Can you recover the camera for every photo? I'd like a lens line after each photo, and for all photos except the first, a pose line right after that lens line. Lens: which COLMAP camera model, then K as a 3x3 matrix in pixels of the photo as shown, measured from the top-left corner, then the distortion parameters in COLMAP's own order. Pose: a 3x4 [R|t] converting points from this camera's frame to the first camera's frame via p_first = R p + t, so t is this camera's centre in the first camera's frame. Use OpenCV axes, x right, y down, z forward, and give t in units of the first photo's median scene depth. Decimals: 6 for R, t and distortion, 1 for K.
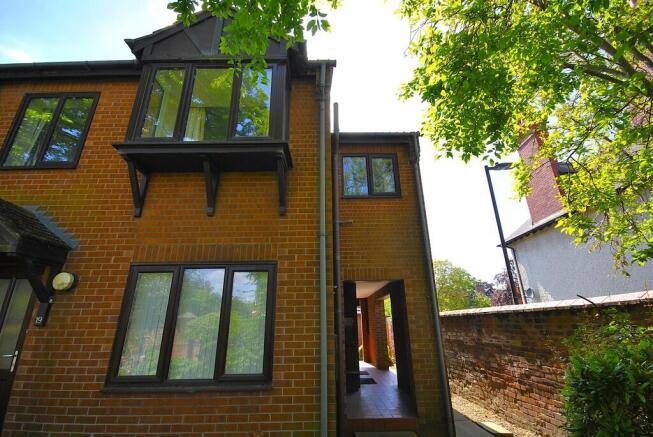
lens RADIAL K [[286.2, 0, 326.3], [0, 286.2, 220.7], [0, 0, 1]] dist [-0.006073, -0.002708]
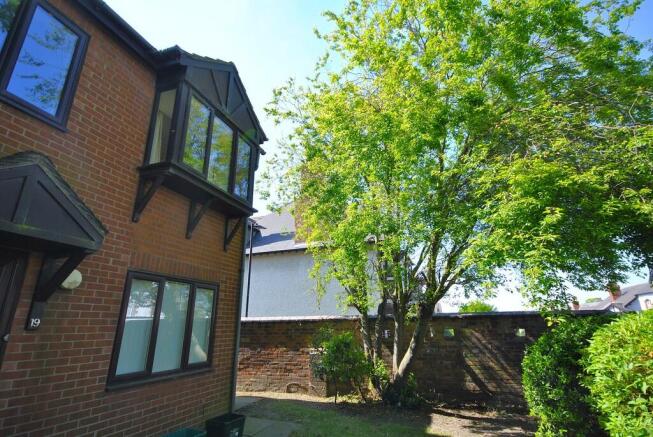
lens RADIAL K [[321.3, 0, 323.7], [0, 321.3, 219.9], [0, 0, 1]] dist [-0.000384, 0.000879]
pose [[0.355740, 0.299960, 0.885140, -1.585211], [-0.310433, 0.931246, -0.190821, -0.010838], [-0.881522, -0.206894, 0.424399, -0.077951]]
